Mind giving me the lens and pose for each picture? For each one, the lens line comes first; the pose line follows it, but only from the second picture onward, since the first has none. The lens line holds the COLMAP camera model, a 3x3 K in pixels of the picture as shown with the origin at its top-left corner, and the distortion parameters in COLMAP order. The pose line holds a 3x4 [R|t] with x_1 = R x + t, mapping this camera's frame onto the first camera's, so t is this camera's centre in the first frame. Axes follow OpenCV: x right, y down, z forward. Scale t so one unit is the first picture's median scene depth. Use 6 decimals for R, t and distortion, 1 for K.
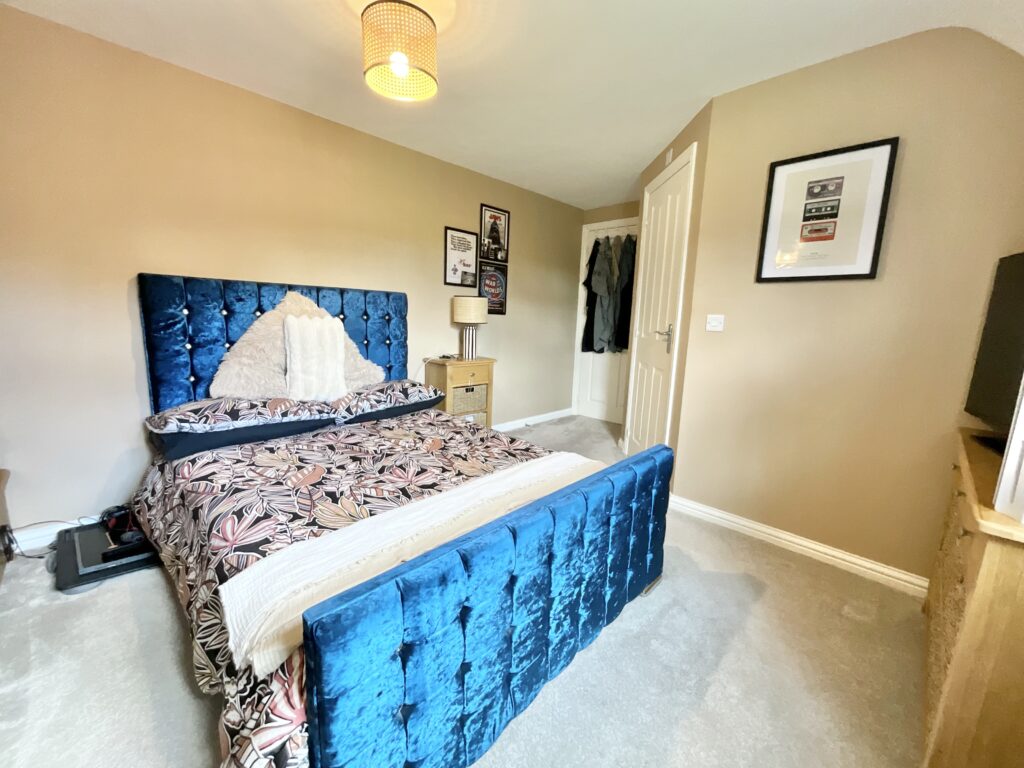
lens RADIAL K [[416.3, 0, 523.7], [0, 416.3, 385.2], [0, 0, 1]] dist [-0.000440, 0.000004]
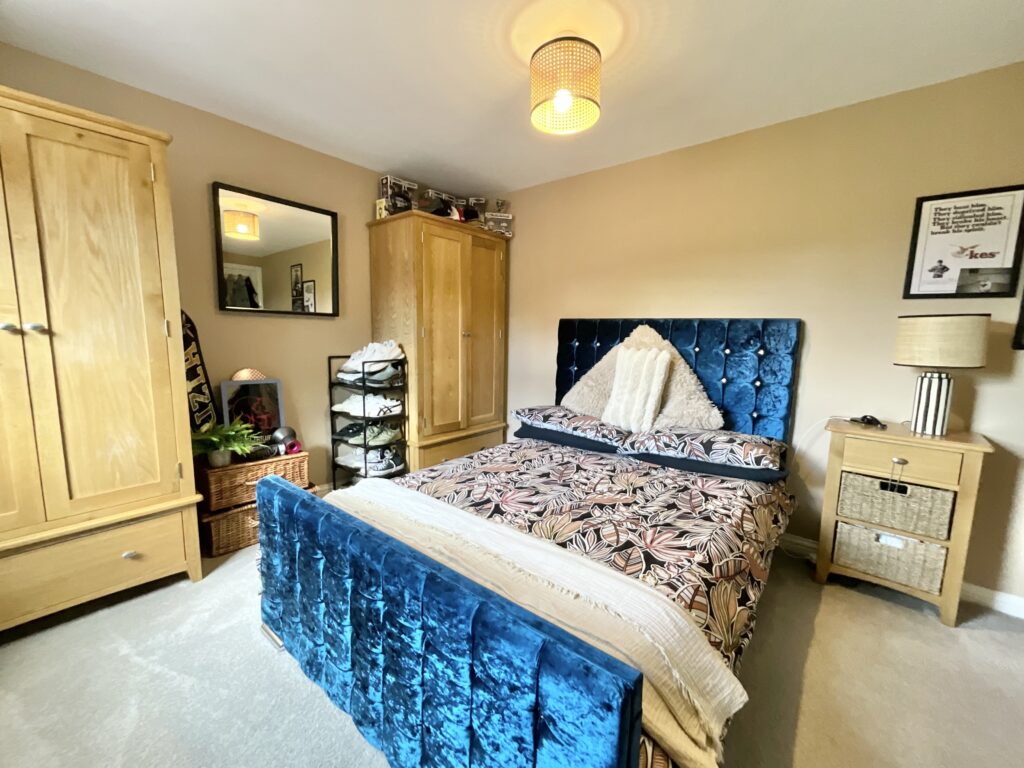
lens RADIAL K [[414.1, 0, 507.6], [0, 414.1, 380.8], [0, 0, 1]] dist [-0.002955, -0.000129]
pose [[0.065828, 0.067528, -0.995543, 0.538983], [-0.196035, 0.979139, 0.053453, -0.083035], [0.978385, 0.191643, 0.077693, 0.679953]]
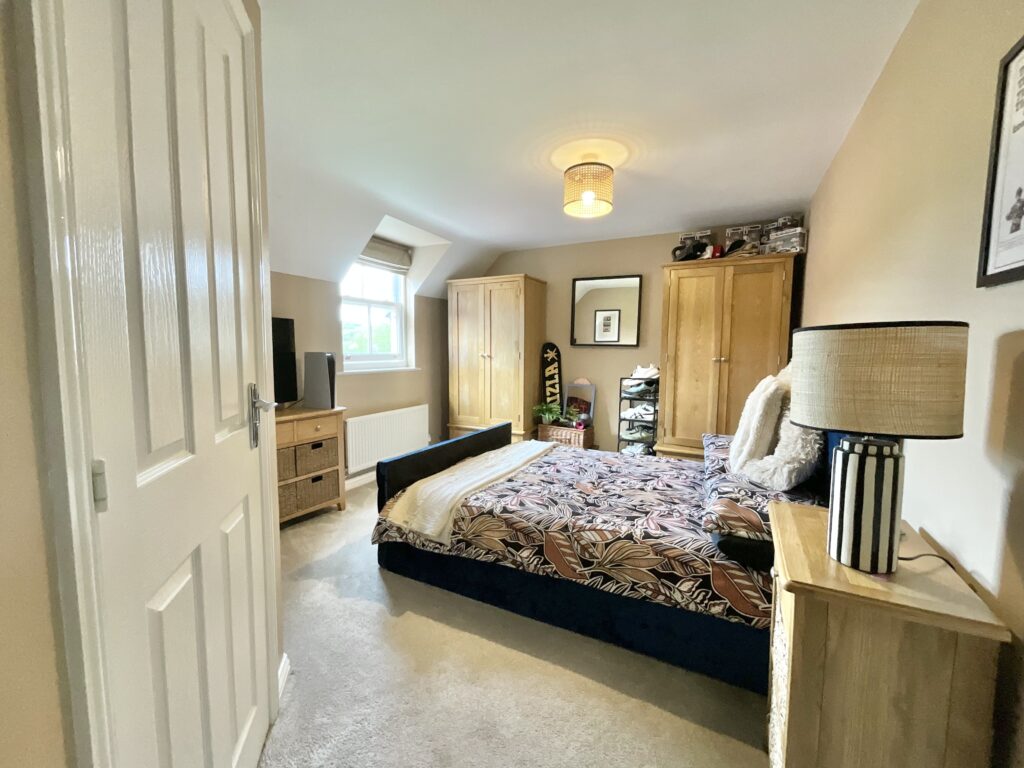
lens RADIAL K [[416.3, 0, 523.7], [0, 416.3, 385.2], [0, 0, 1]] dist [-0.000440, 0.000004]
pose [[-0.955237, -0.031763, -0.294133, 0.235720], [-0.107515, 0.963512, 0.245121, -0.332533], [0.275615, 0.265772, -0.923797, 1.802346]]
